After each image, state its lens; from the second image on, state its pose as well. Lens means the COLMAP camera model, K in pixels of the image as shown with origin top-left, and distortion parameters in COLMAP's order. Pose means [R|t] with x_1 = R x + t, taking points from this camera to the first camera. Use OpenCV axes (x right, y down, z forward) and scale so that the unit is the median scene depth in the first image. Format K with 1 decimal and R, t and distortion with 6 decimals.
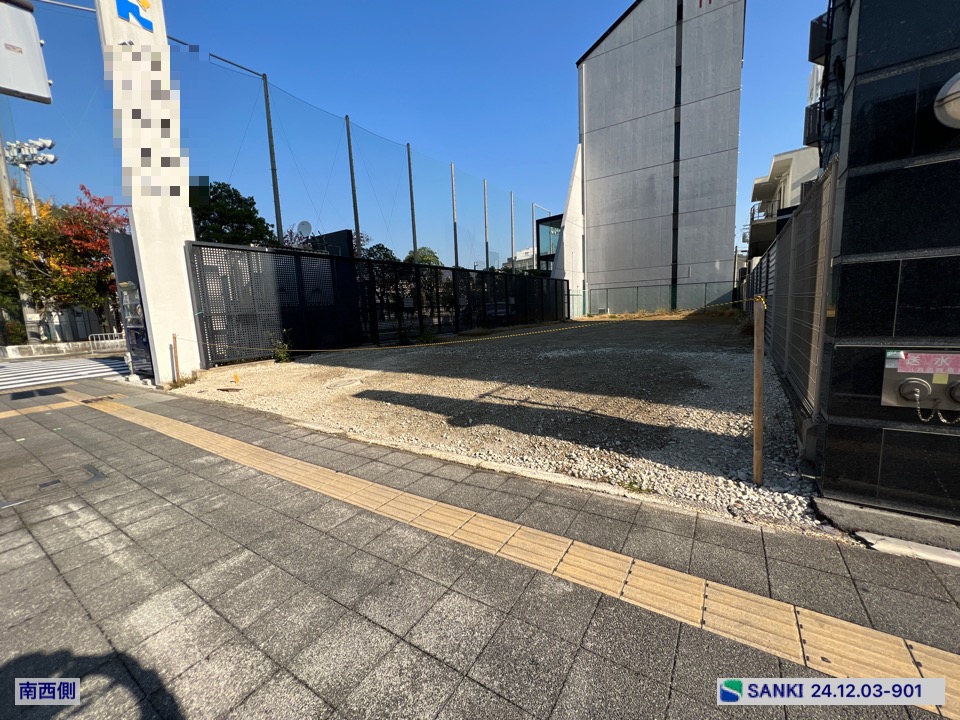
lens RADIAL K [[386.2, 0, 481.3], [0, 386.2, 361.8], [0, 0, 1]] dist [-0.003371, 0.000633]
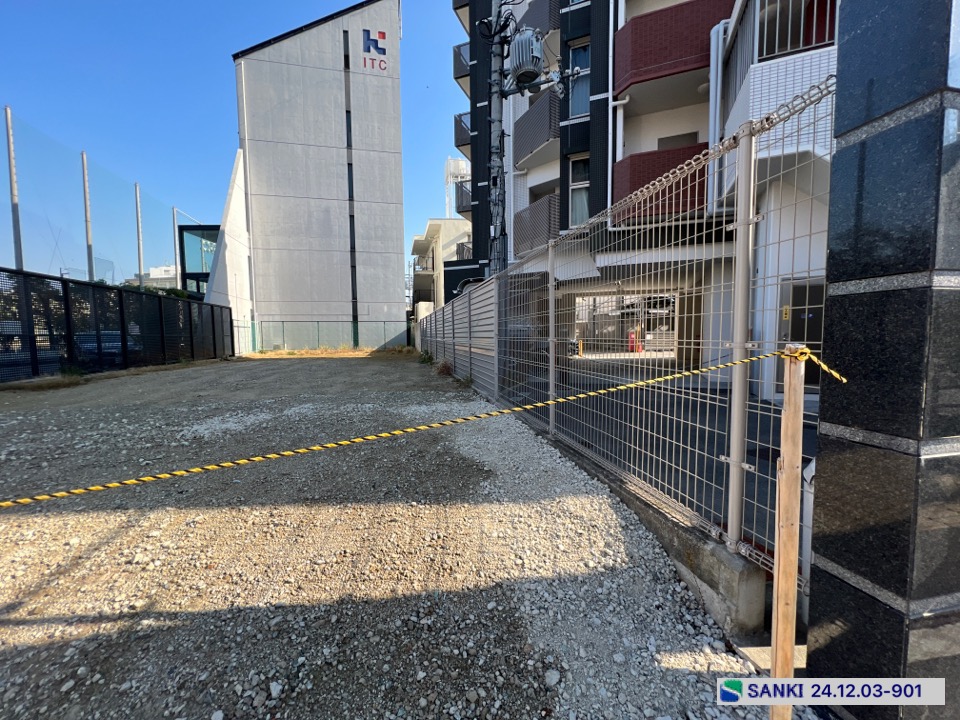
lens RADIAL K [[386.2, 0, 481.4], [0, 386.2, 361.5], [0, 0, 1]] dist [-0.003371, 0.000633]
pose [[0.699264, -0.012157, 0.714760, 0.019415], [0.076654, 0.995366, -0.058062, -0.017176], [-0.710742, 0.095390, 0.696955, 0.101315]]
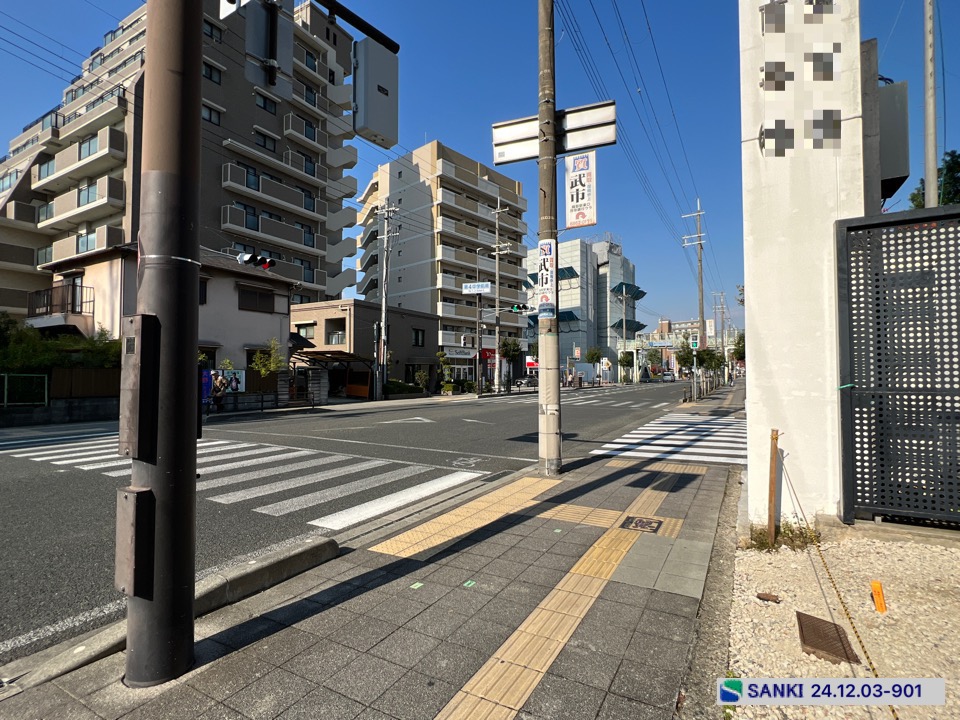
lens RADIAL K [[474.7, 0, 482.9], [0, 474.7, 362.5], [0, 0, 1]] dist [-0.005864, 0.002386]
pose [[0.062973, 0.016811, -0.997874, -0.082018], [-0.138741, 0.990297, 0.007928, -0.034372], [0.988325, 0.137946, 0.064695, 0.193656]]
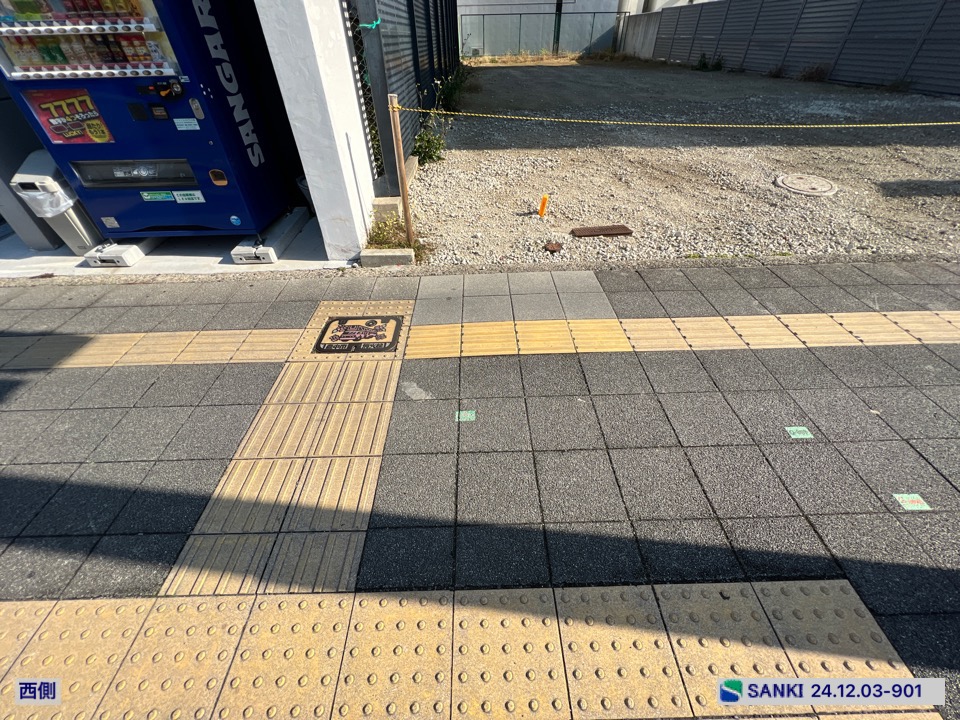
lens RADIAL K [[386.2, 0, 480.6], [0, 386.2, 362.1], [0, 0, 1]] dist [-0.003371, 0.000633]
pose [[0.829666, -0.337671, 0.444558, -0.306614], [0.058918, 0.844844, 0.531759, -0.016032], [-0.555142, -0.414990, 0.720833, 0.195476]]
